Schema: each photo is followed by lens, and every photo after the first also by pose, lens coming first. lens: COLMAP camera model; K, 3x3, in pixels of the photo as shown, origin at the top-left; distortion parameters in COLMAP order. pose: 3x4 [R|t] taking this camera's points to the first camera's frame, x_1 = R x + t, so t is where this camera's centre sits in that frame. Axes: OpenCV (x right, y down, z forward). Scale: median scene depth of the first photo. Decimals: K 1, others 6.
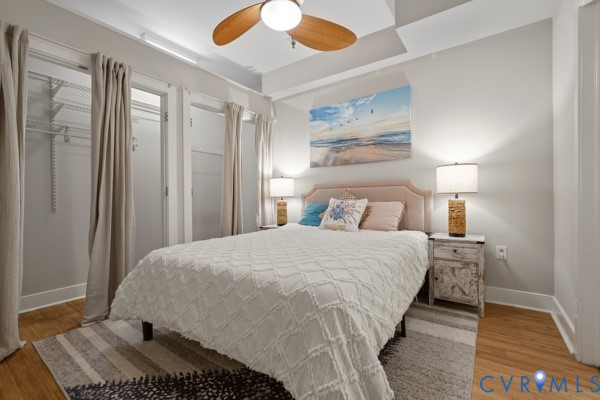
lens RADIAL K [[260.5, 0, 301.1], [0, 260.5, 199.4], [0, 0, 1]] dist [0.005416, 0.000091]
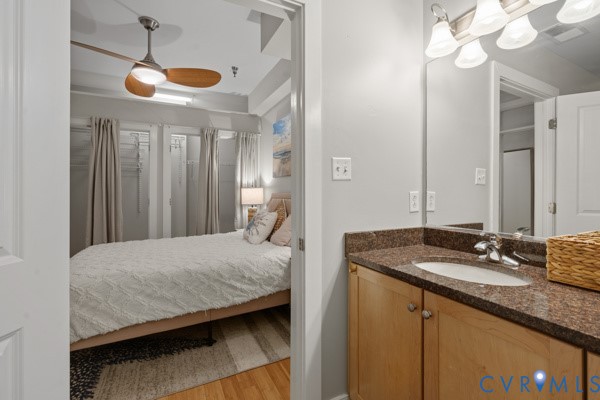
lens RADIAL K [[256.8, 0, 304.8], [0, 256.8, 194.7], [0, 0, 1]] dist [-0.003108, 0.000525]
pose [[0.897167, 0.006194, -0.441649, 0.701512], [-0.001926, 0.999947, 0.010113, -0.071145], [0.441688, -0.008223, 0.897131, 0.120089]]
